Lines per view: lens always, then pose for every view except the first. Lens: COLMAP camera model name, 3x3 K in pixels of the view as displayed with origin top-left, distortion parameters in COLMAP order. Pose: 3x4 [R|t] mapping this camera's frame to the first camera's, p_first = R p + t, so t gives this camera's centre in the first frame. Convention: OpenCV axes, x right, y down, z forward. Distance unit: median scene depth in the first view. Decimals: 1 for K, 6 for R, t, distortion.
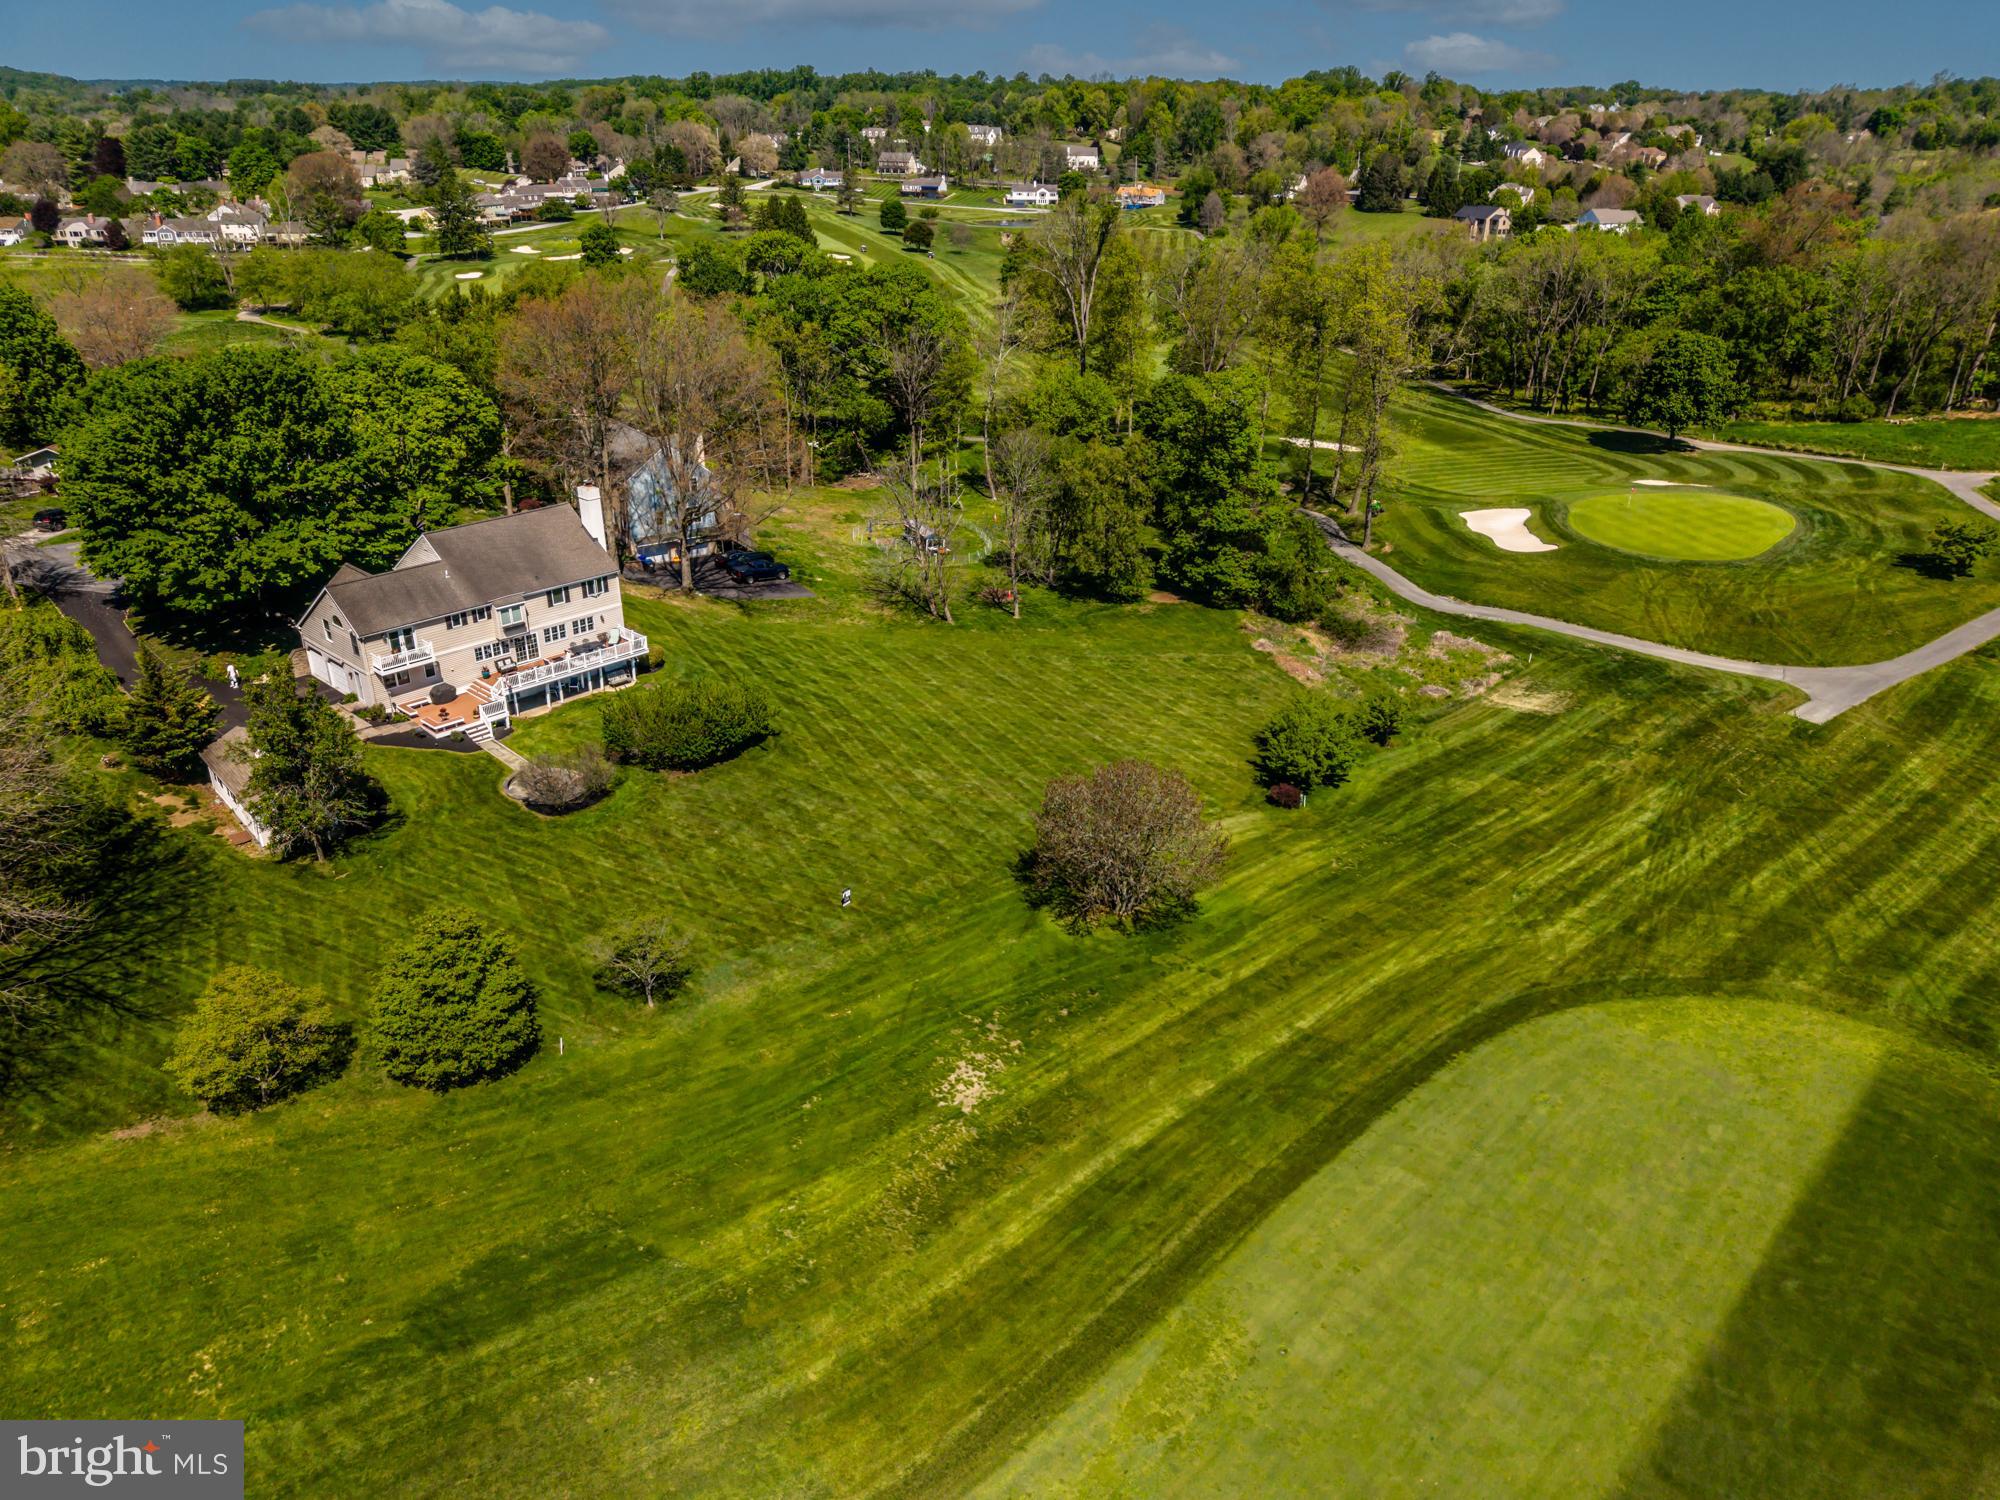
lens RADIAL K [[1347.2, 0, 1005.3], [0, 1347.2, 746.5], [0, 0, 1]] dist [0.015908, -0.016491]
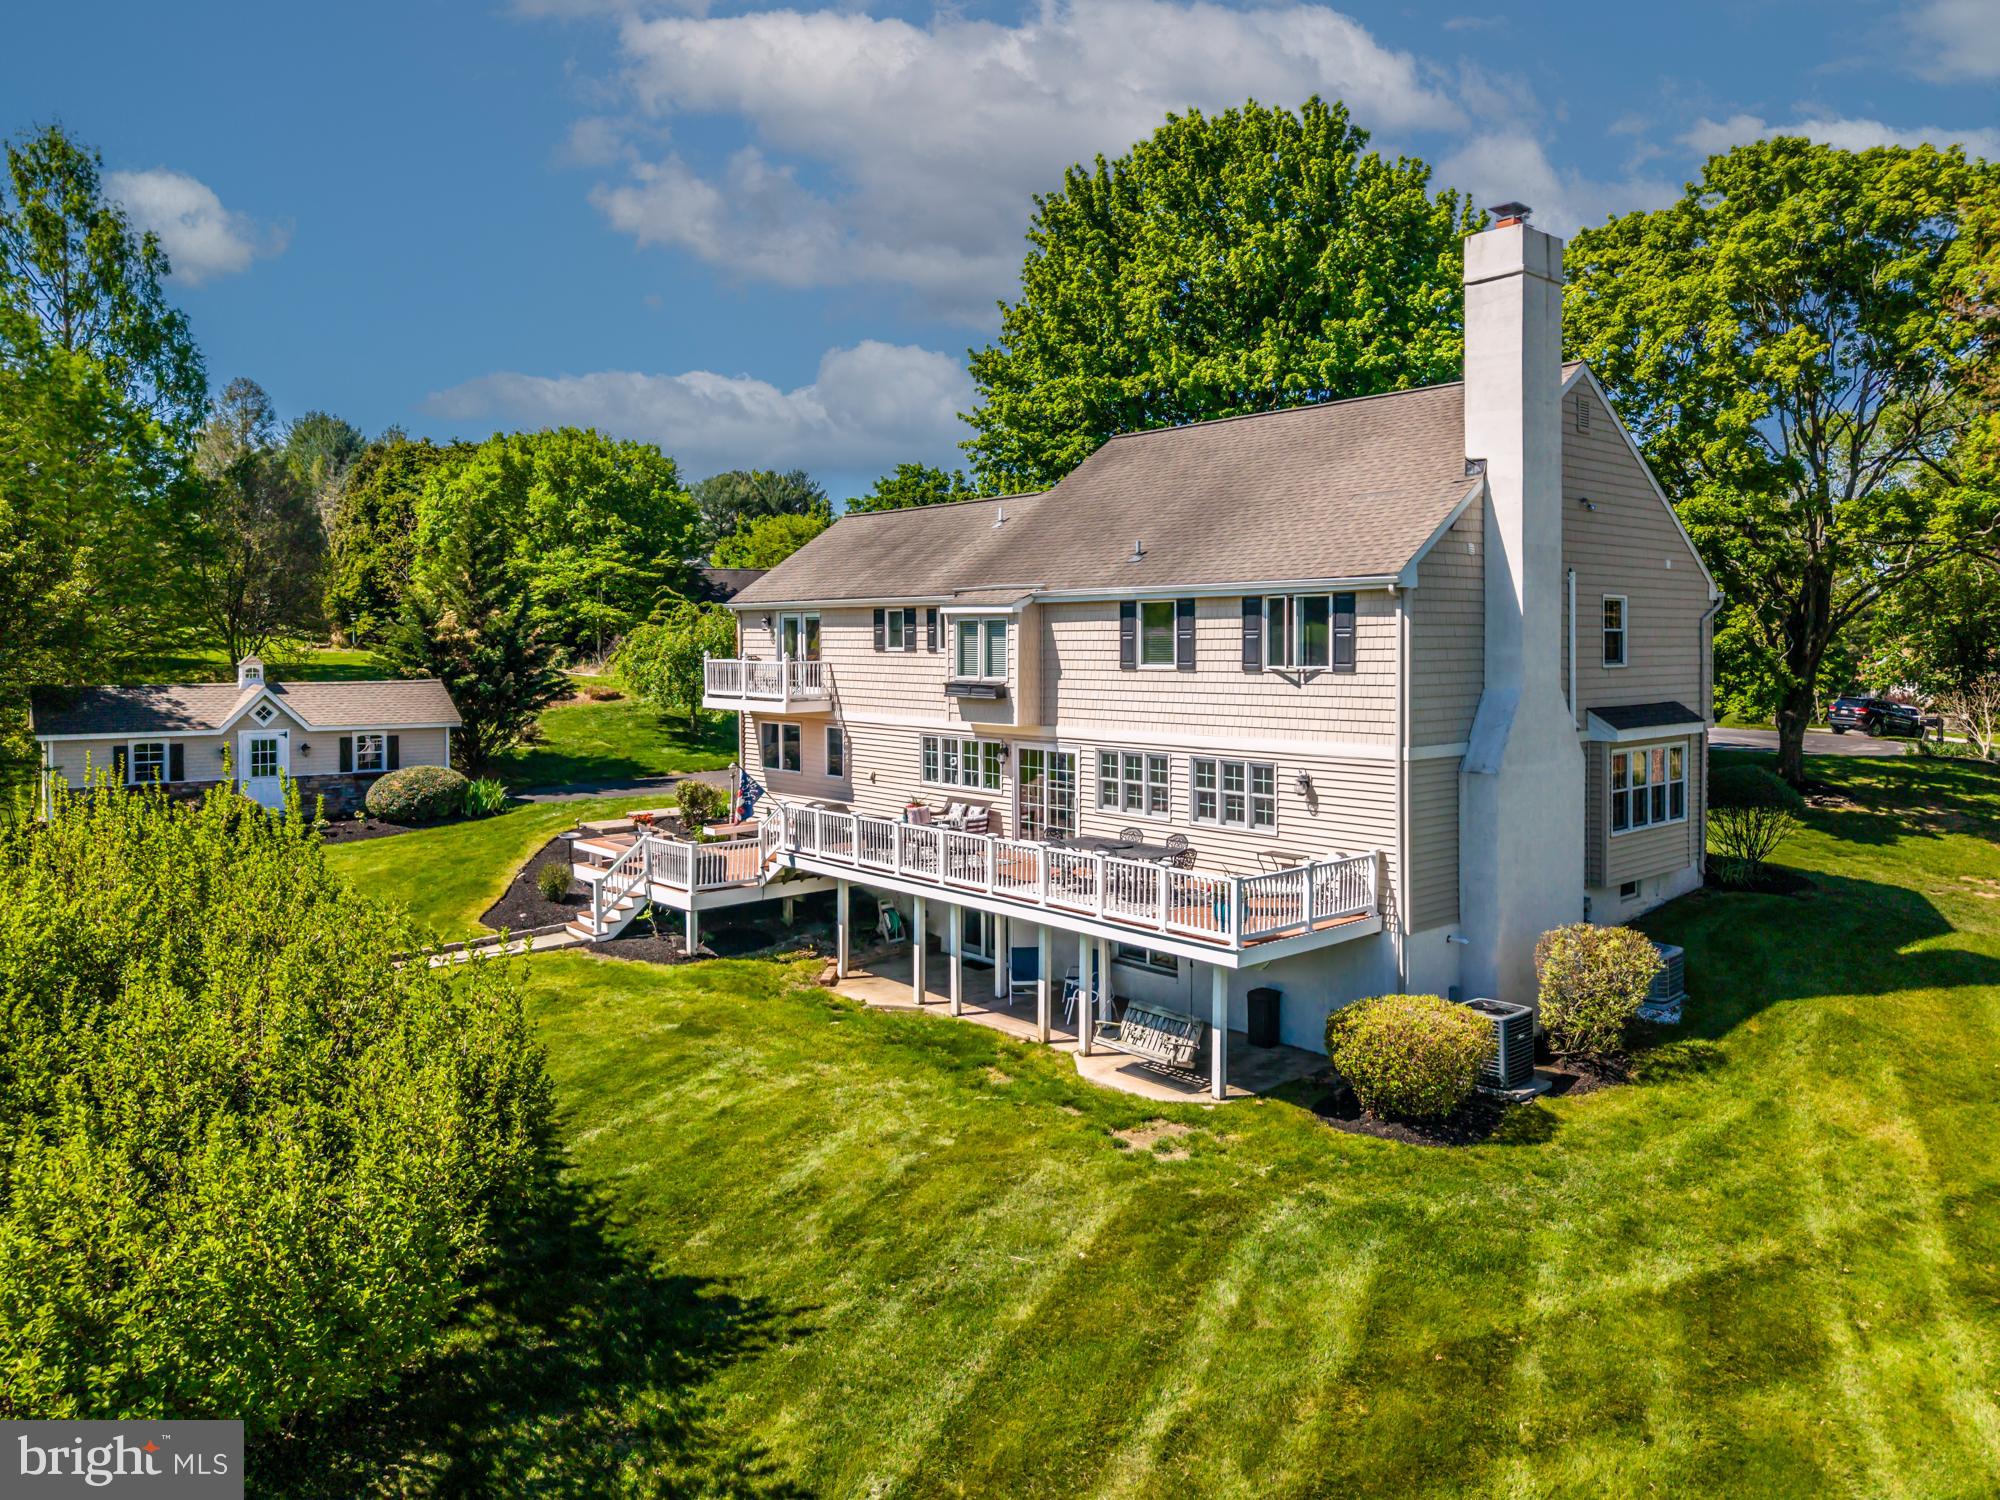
lens RADIAL K [[1347.2, 0, 1008.0], [0, 1347.2, 642.9], [0, 0, 1]] dist [0.015908, -0.016491]
pose [[-0.090018, -0.016092, -0.995810, -0.062895], [-0.428696, 0.903126, 0.024159, -0.080923], [0.898953, 0.429074, -0.088196, 0.777231]]
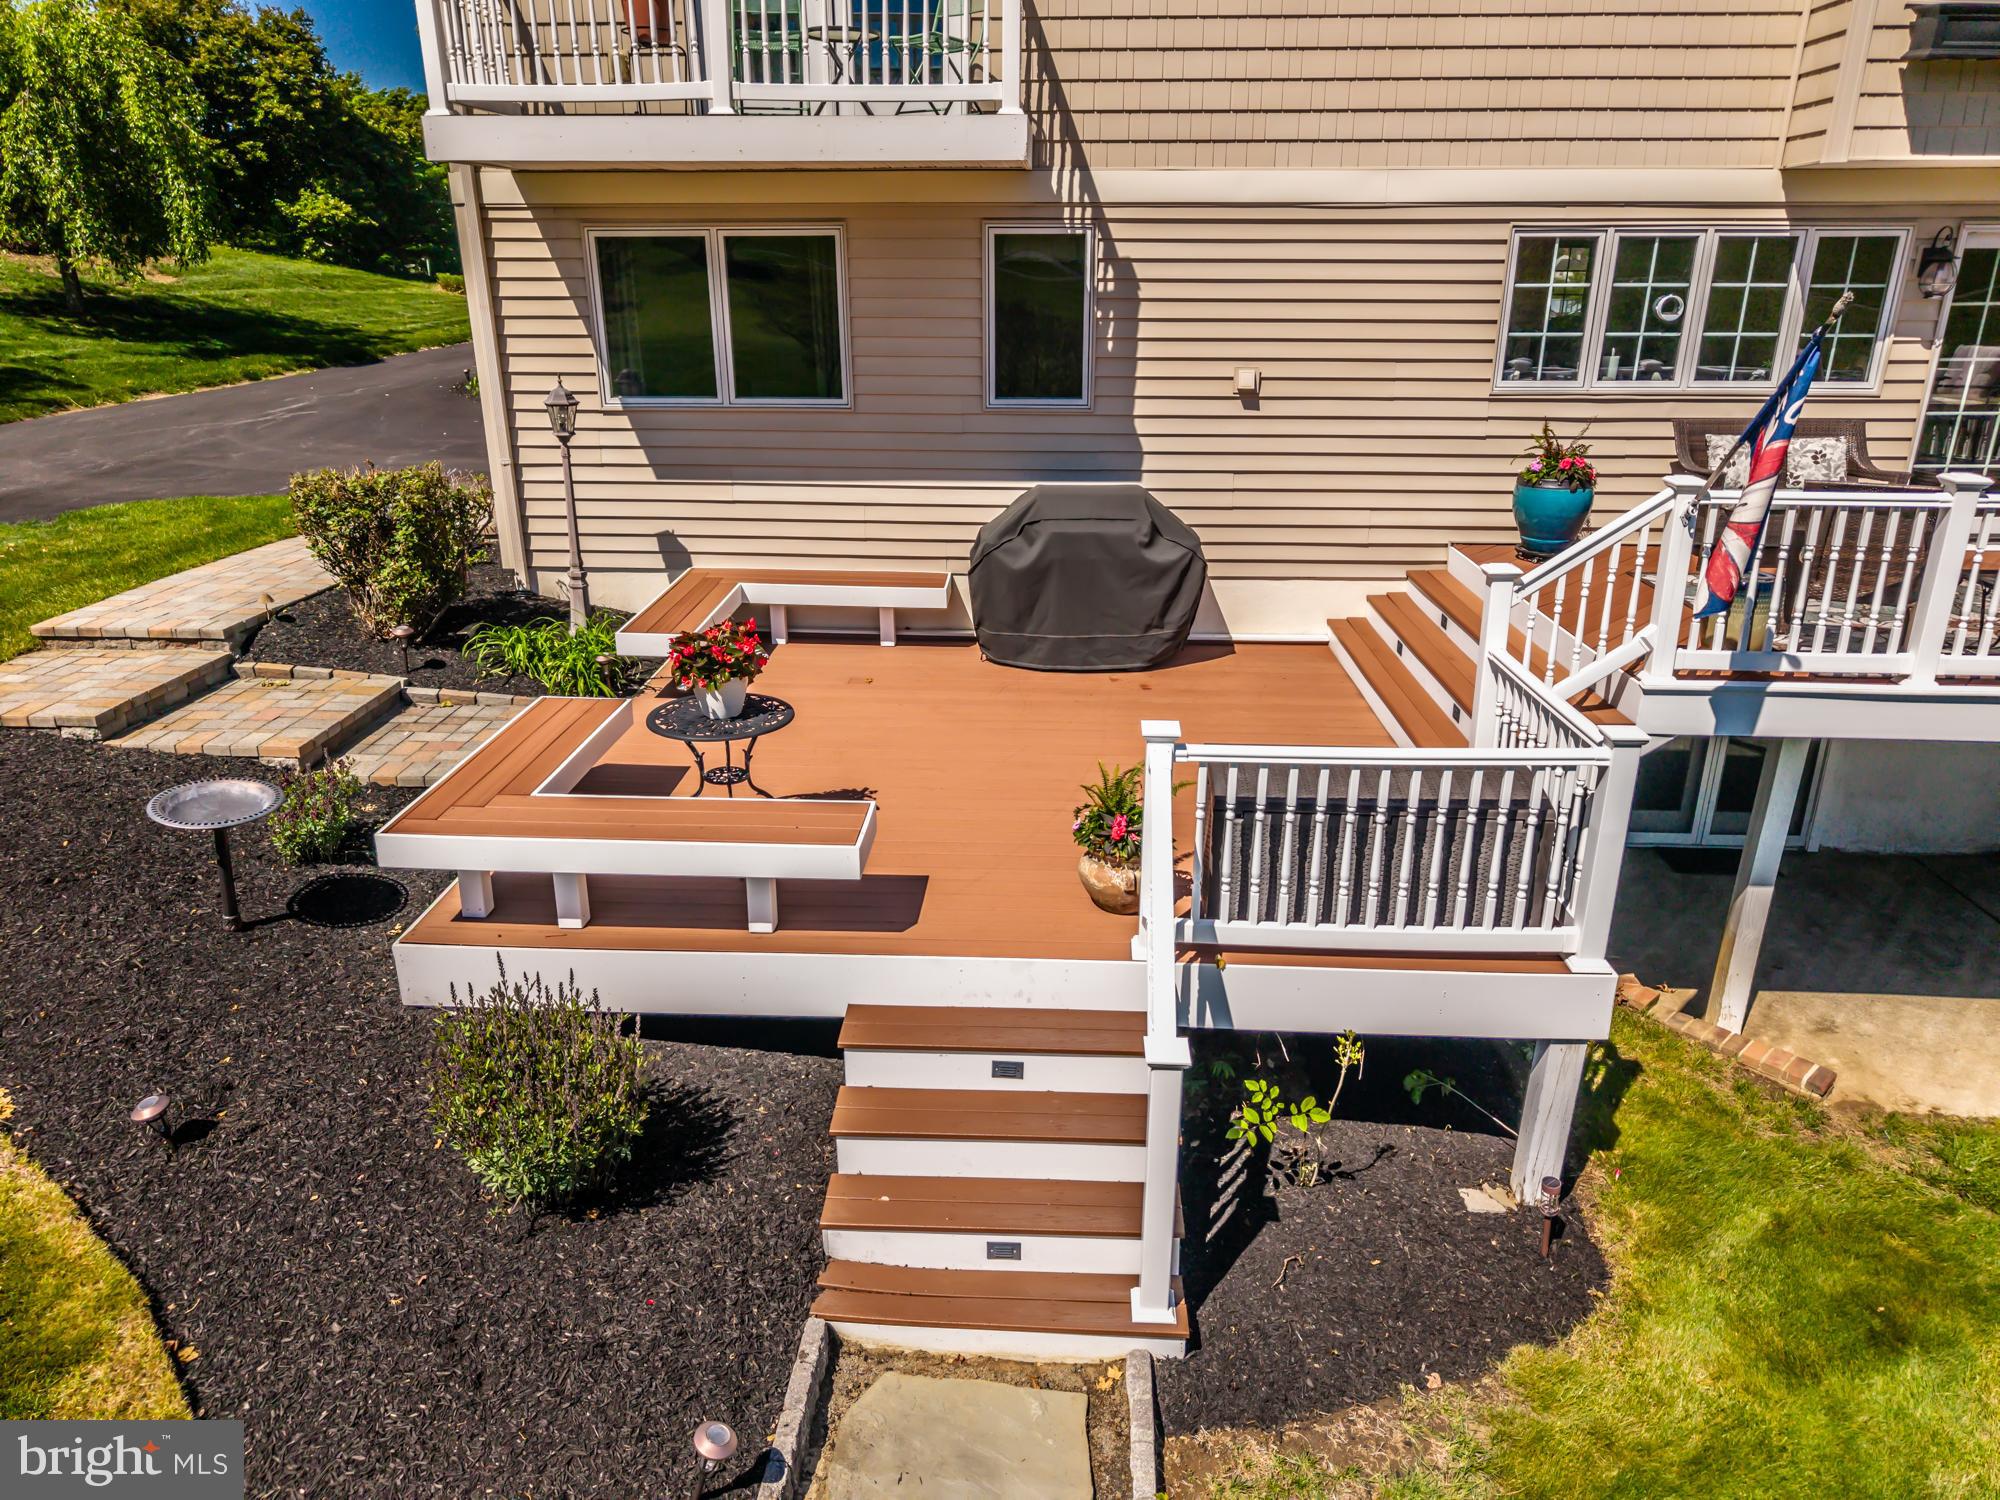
lens RADIAL K [[1347.2, 0, 995.2], [0, 1347.2, 755.4], [0, 0, 1]] dist [0.015908, -0.016491]
pose [[0.626450, 0.253704, -0.737017, -0.250670], [-0.323179, 0.944984, 0.050596, -0.021540], [0.709306, 0.206493, 0.673977, 0.685272]]
